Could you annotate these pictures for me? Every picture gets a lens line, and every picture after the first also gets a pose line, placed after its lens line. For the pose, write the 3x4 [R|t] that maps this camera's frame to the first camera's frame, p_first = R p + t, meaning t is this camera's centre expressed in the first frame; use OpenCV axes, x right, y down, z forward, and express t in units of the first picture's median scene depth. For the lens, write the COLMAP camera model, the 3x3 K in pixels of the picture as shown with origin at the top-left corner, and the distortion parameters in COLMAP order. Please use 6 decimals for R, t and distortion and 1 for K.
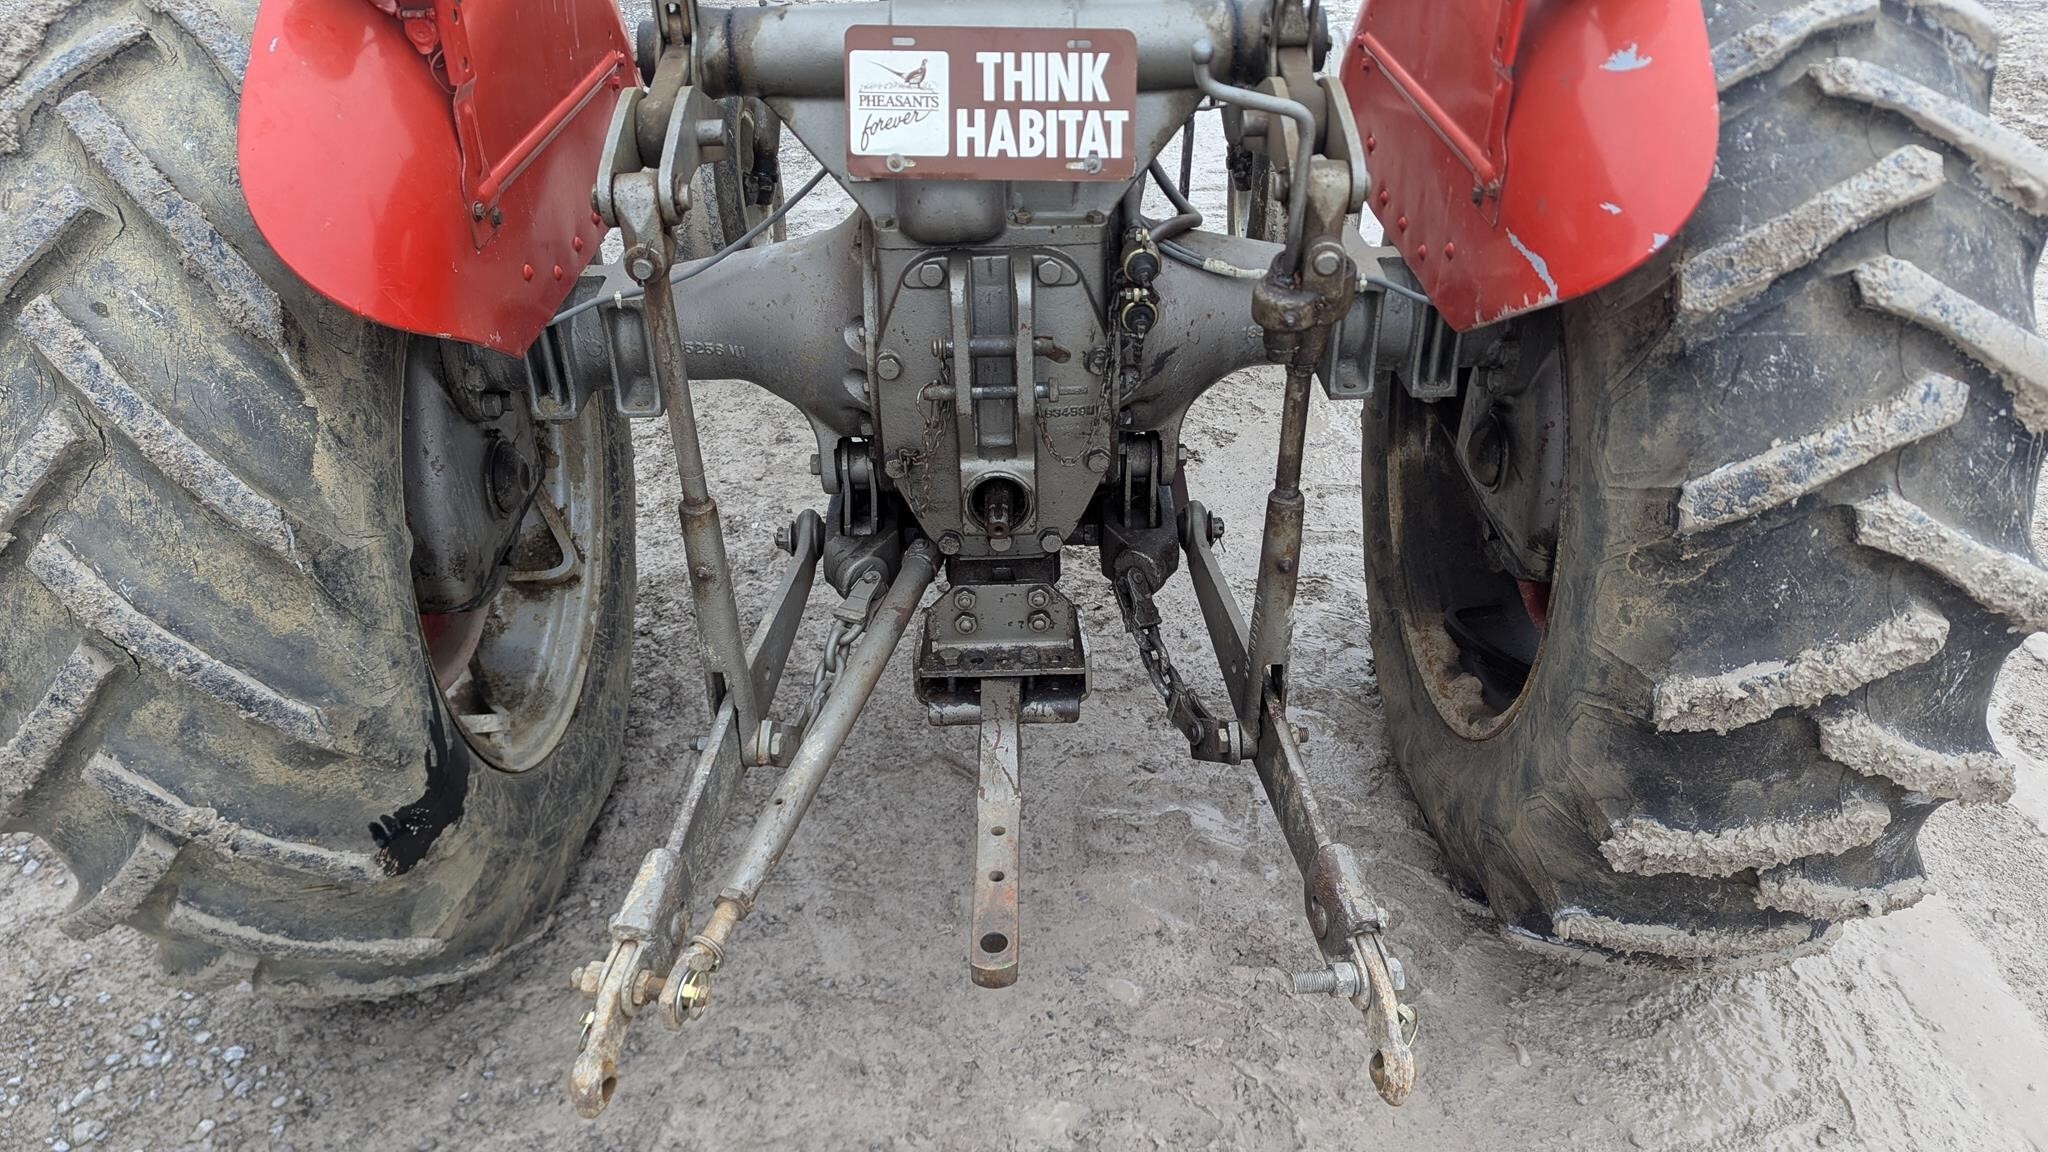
lens RADIAL K [[1452.7, 0, 1026.5], [0, 1452.7, 577.2], [0, 0, 1]] dist [0.082761, -0.079854]
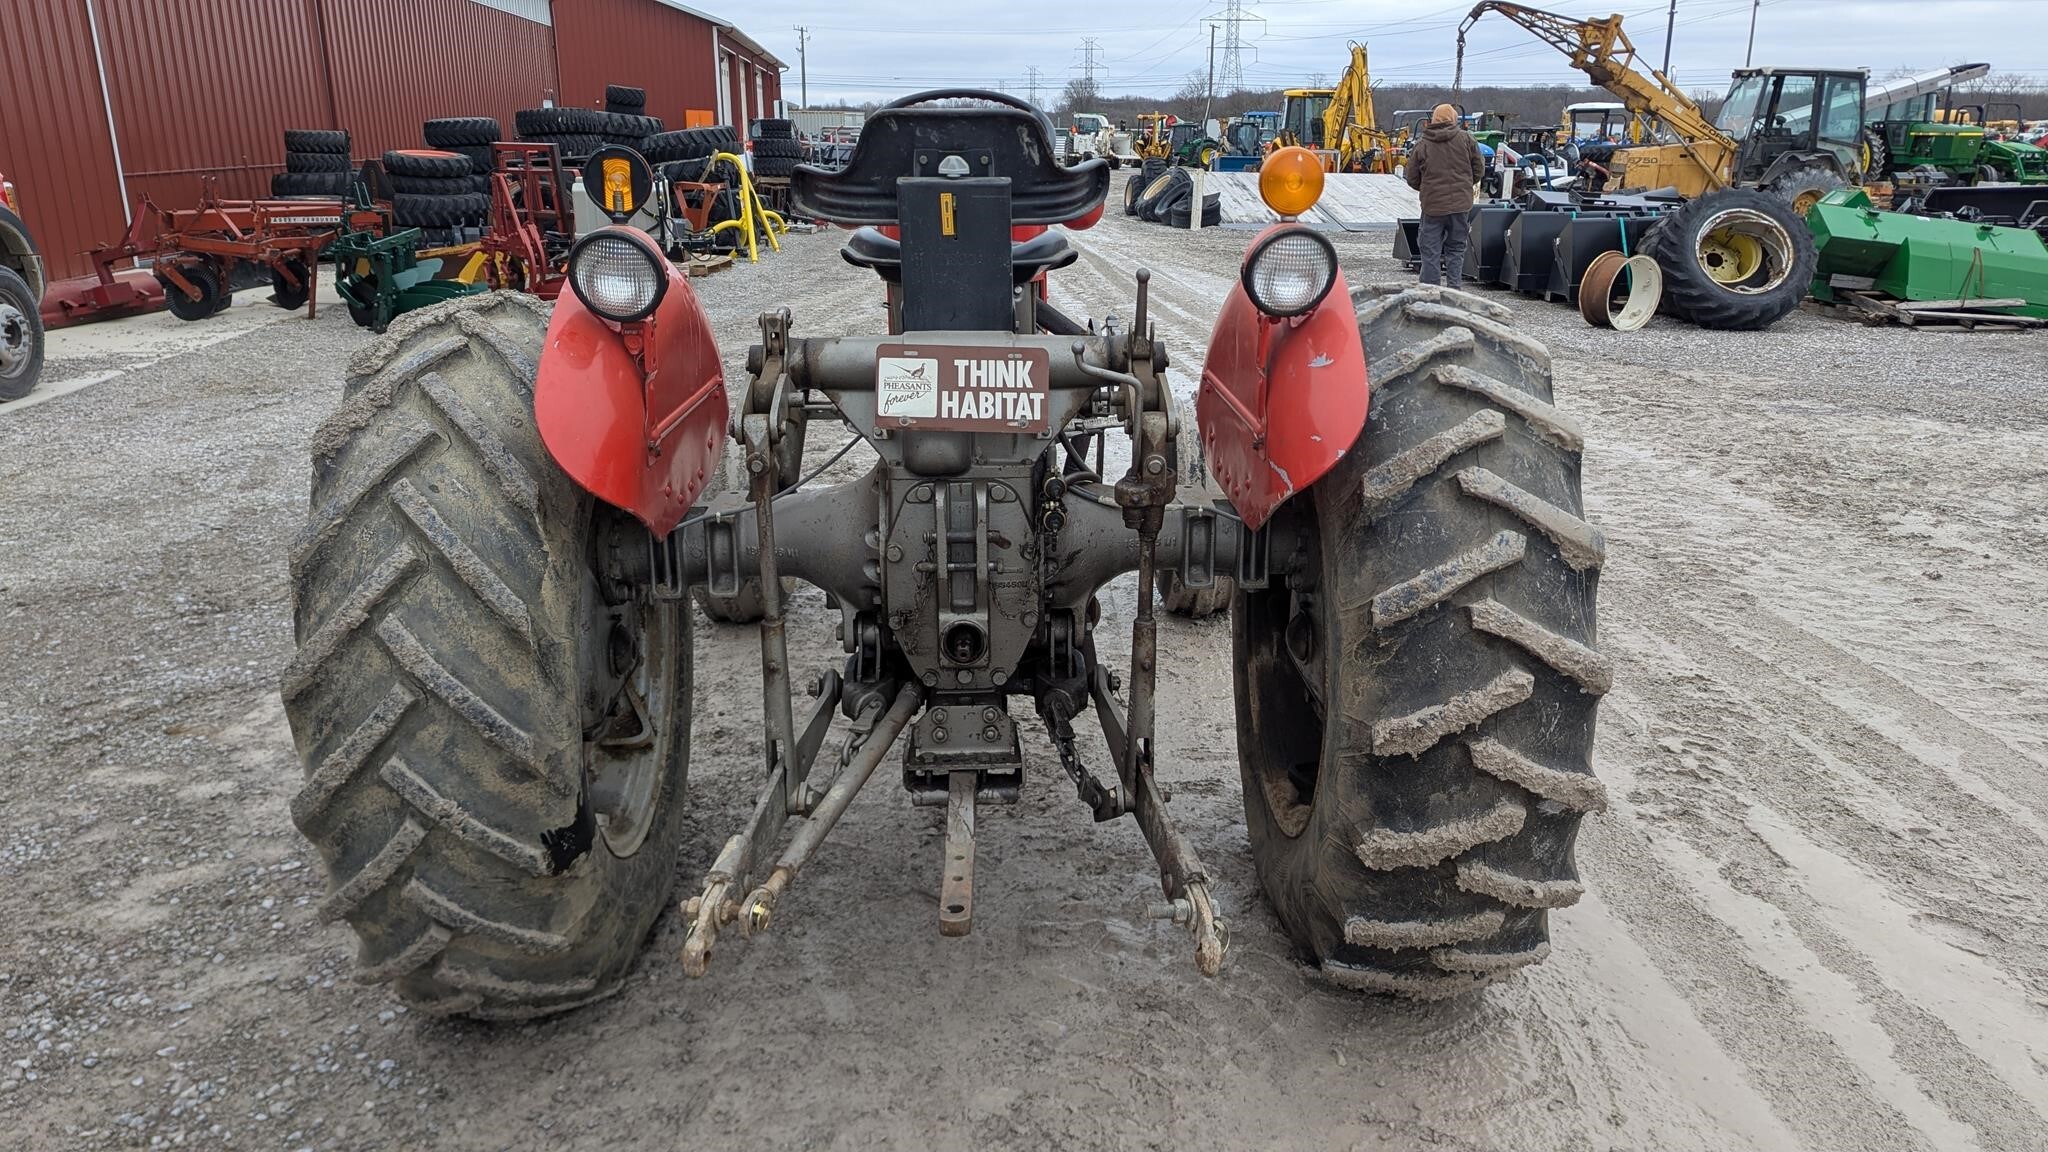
lens RADIAL K [[1452.7, 0, 1016.2], [0, 1452.7, 564.1], [0, 0, 1]] dist [0.082761, -0.079854]
pose [[0.999896, 0.009245, 0.011031, 0.020155], [-0.005860, 0.961504, -0.274730, 0.316613], [-0.013146, 0.274637, 0.961458, -0.528245]]
